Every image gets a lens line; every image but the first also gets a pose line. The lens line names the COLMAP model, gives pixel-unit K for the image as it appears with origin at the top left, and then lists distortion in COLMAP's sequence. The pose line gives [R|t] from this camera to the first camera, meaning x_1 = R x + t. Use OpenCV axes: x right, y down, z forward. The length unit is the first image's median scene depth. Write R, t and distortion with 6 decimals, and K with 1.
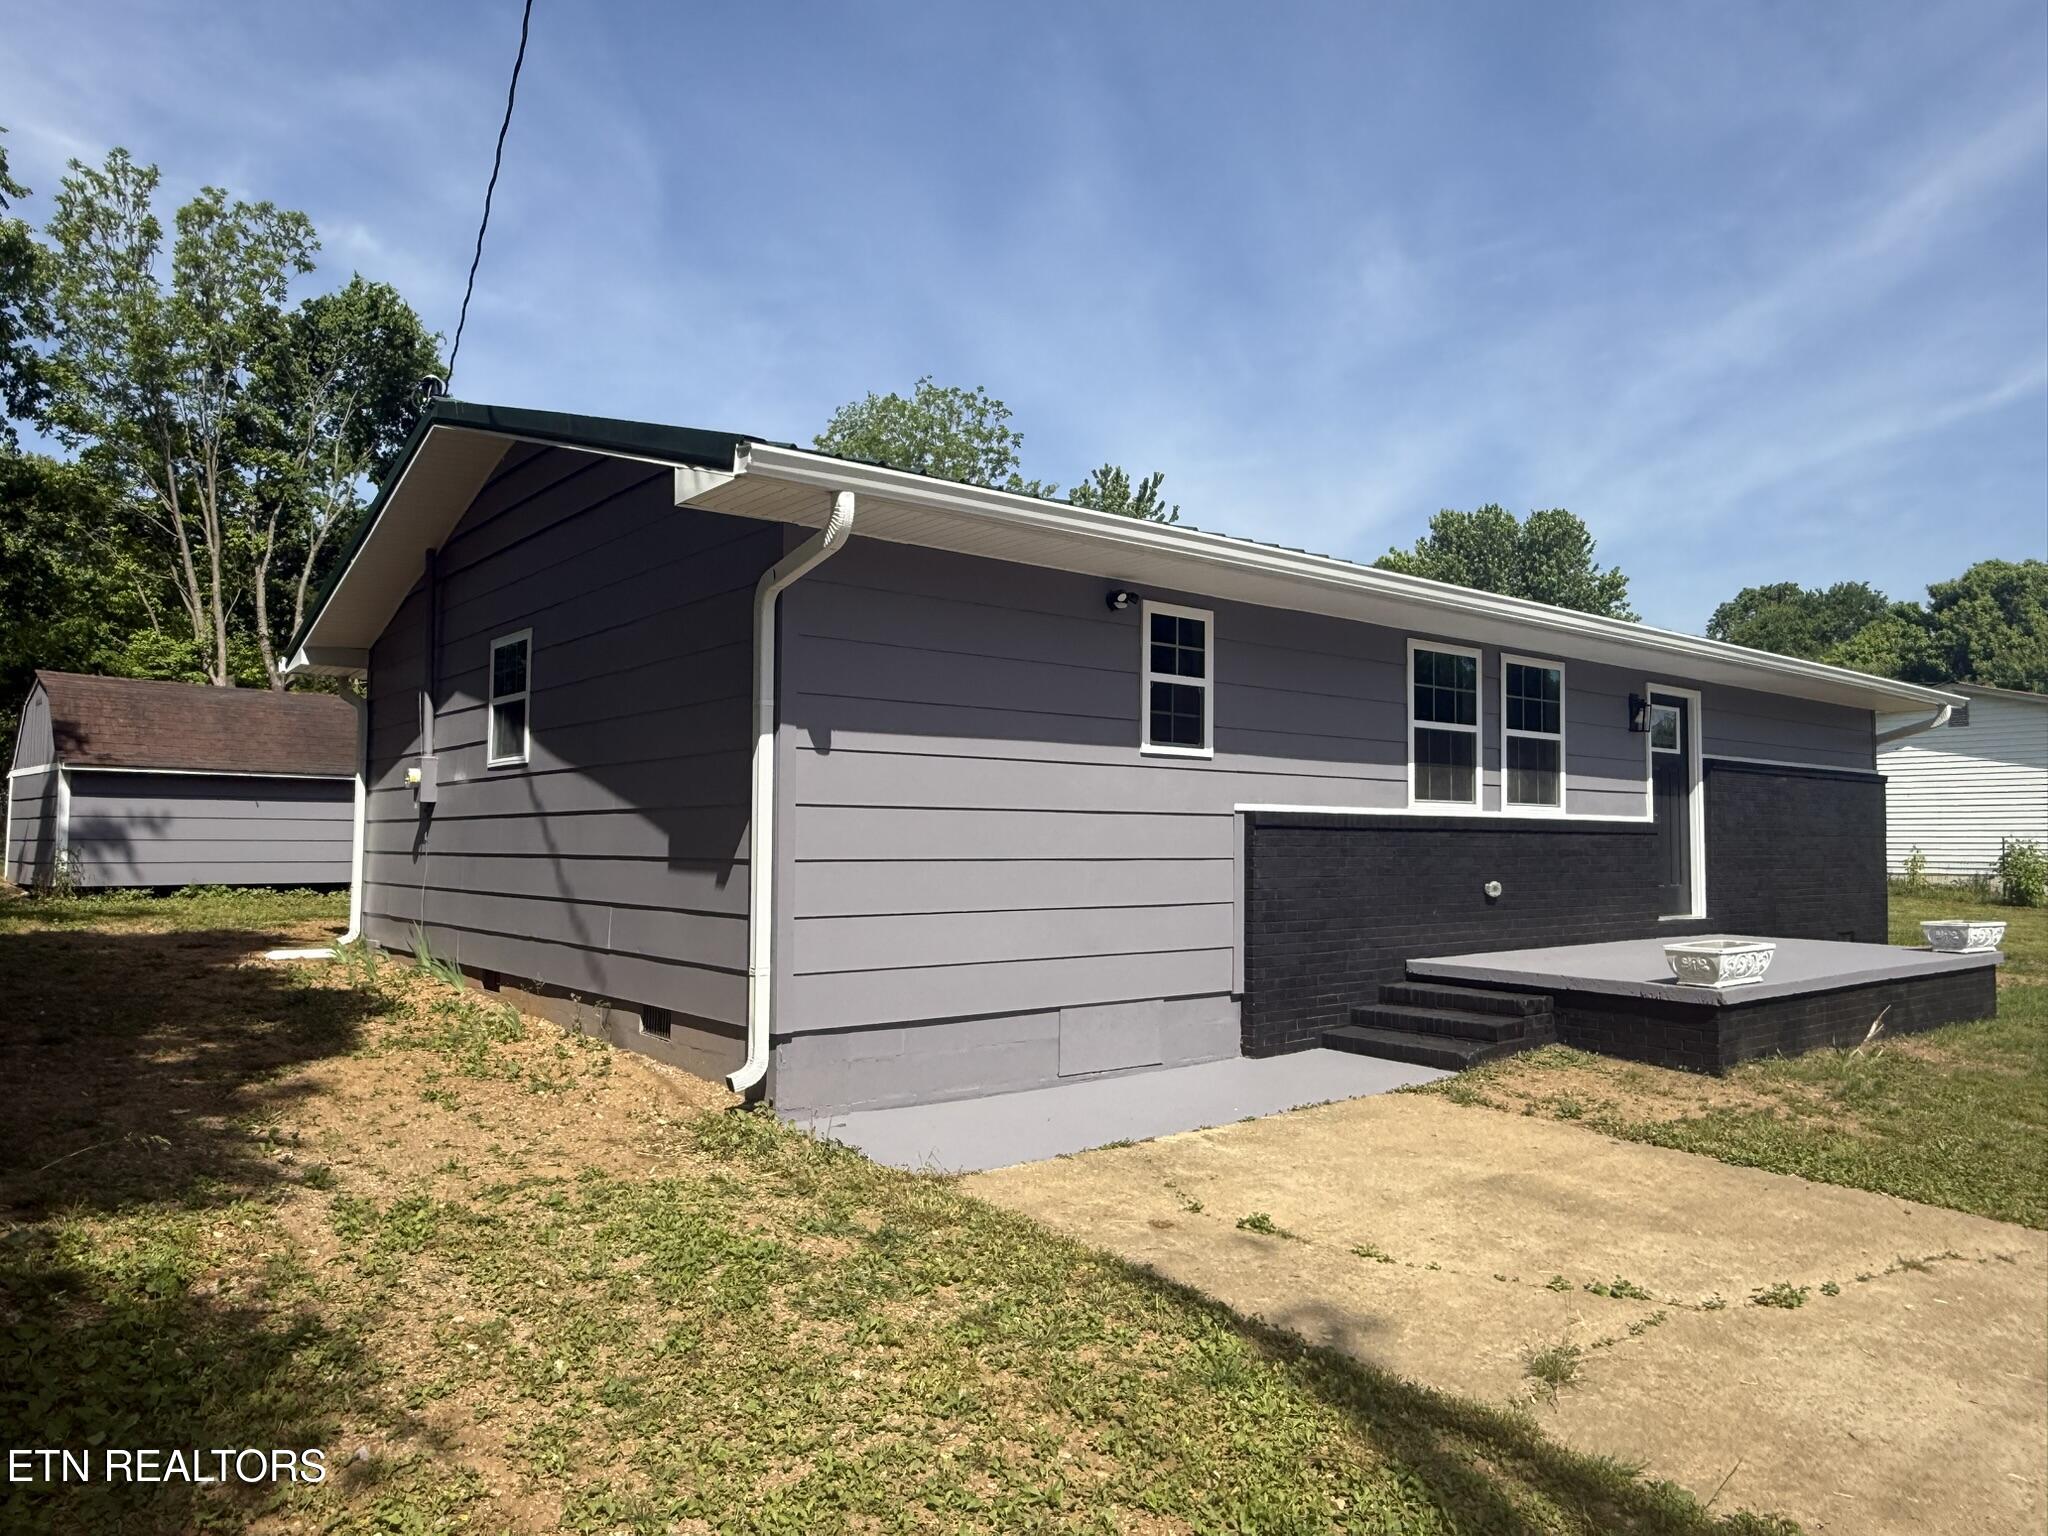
lens RADIAL K [[1373.4, 0, 1024.0], [0, 1373.4, 768.0], [0, 0, 1]] dist [0.003181, -0.004241]
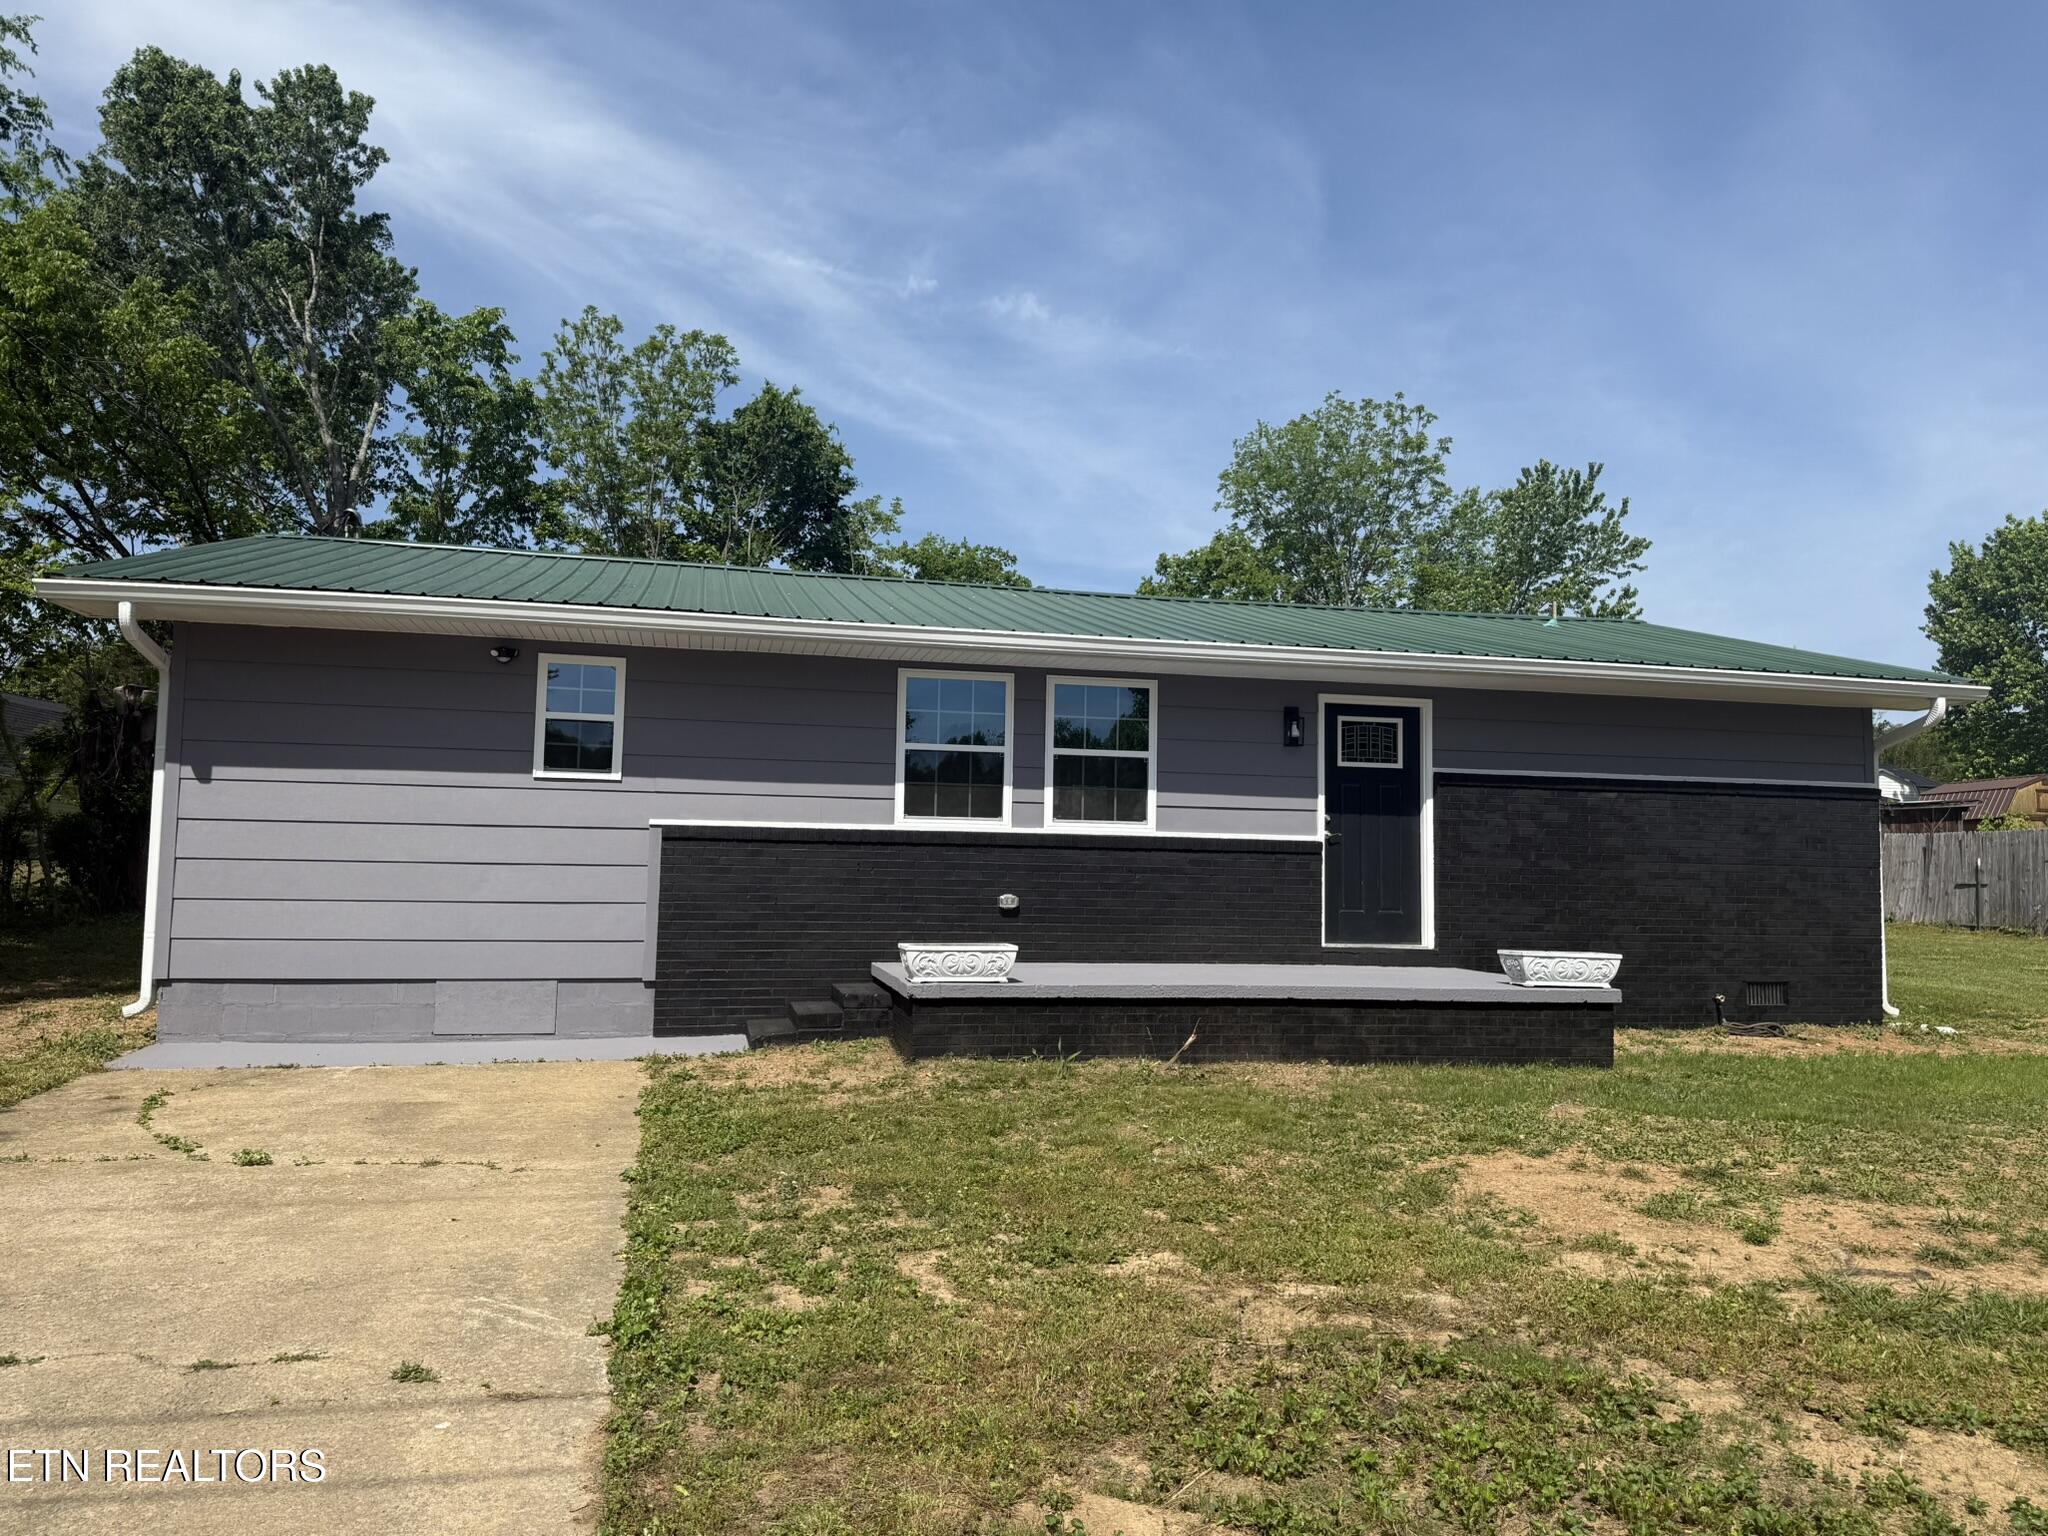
lens RADIAL K [[1469.6, 0, 1024.0], [0, 1469.6, 768.0], [0, 0, 1]] dist [0.176977, -0.332311]
pose [[0.894284, -0.027623, -0.446647, 0.830874], [0.012806, 0.999264, -0.036159, 0.026594], [0.447317, 0.026617, 0.893979, 0.000944]]
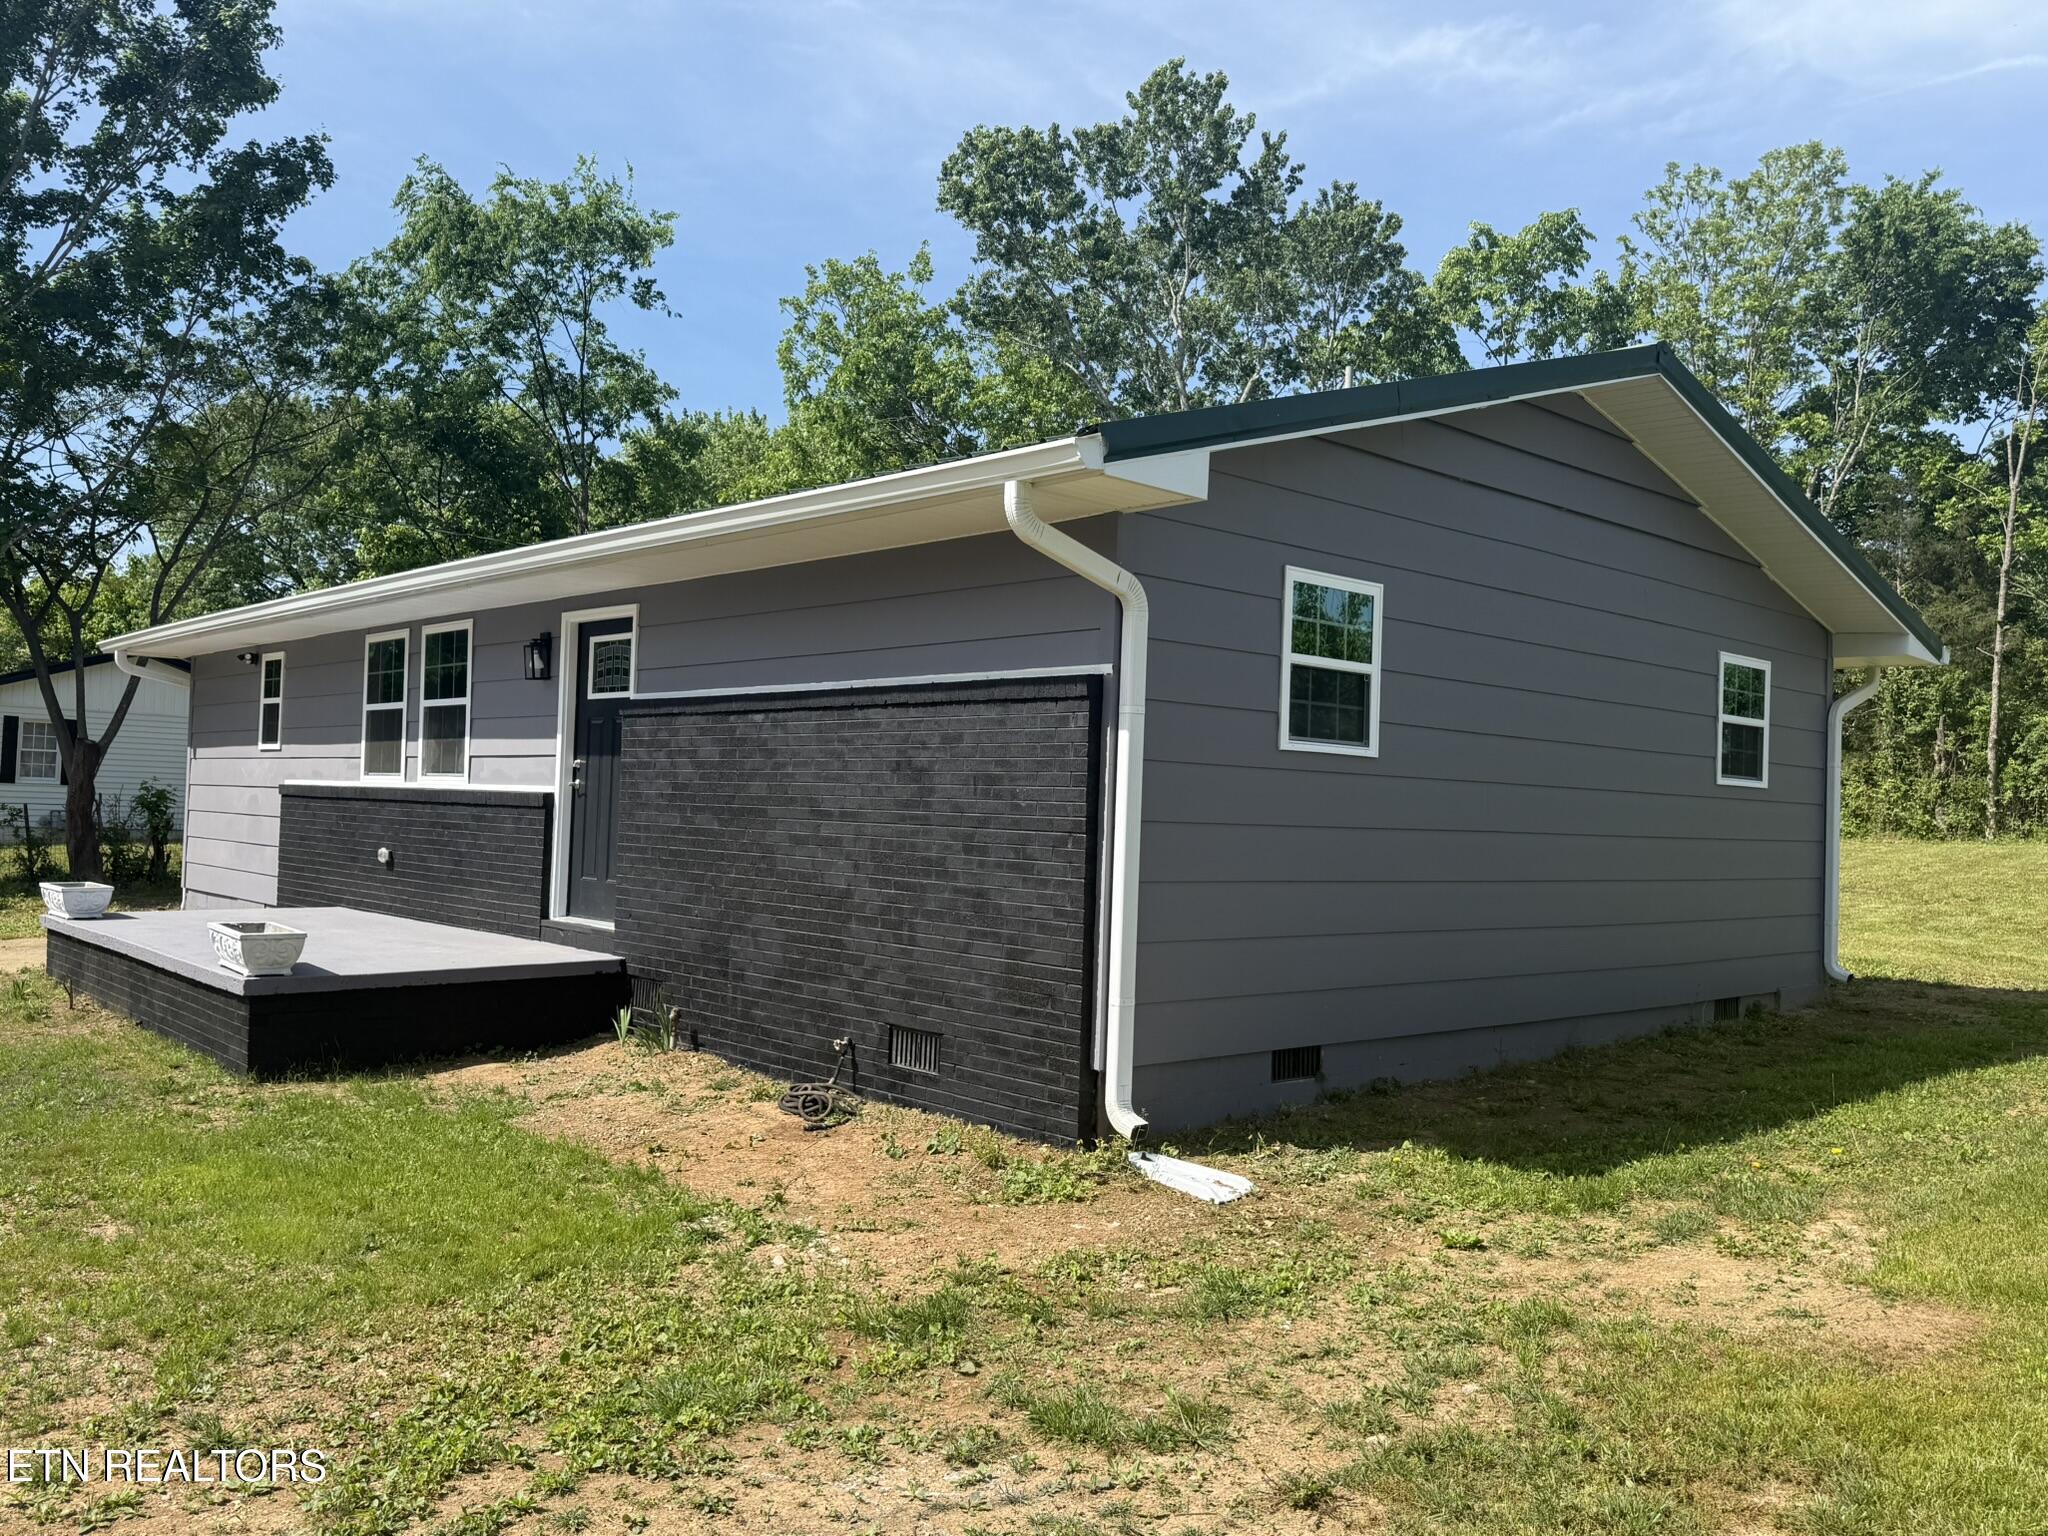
lens RADIAL K [[1628.7, 0, 1078.7], [0, 1628.7, 736.5], [0, 0, 1]] dist [0.000154, -0.003005]
pose [[0.084229, -0.044726, -0.995442, 1.592953], [0.026774, 0.998733, -0.042608, 0.062558], [0.996087, -0.023063, 0.085319, 1.386475]]
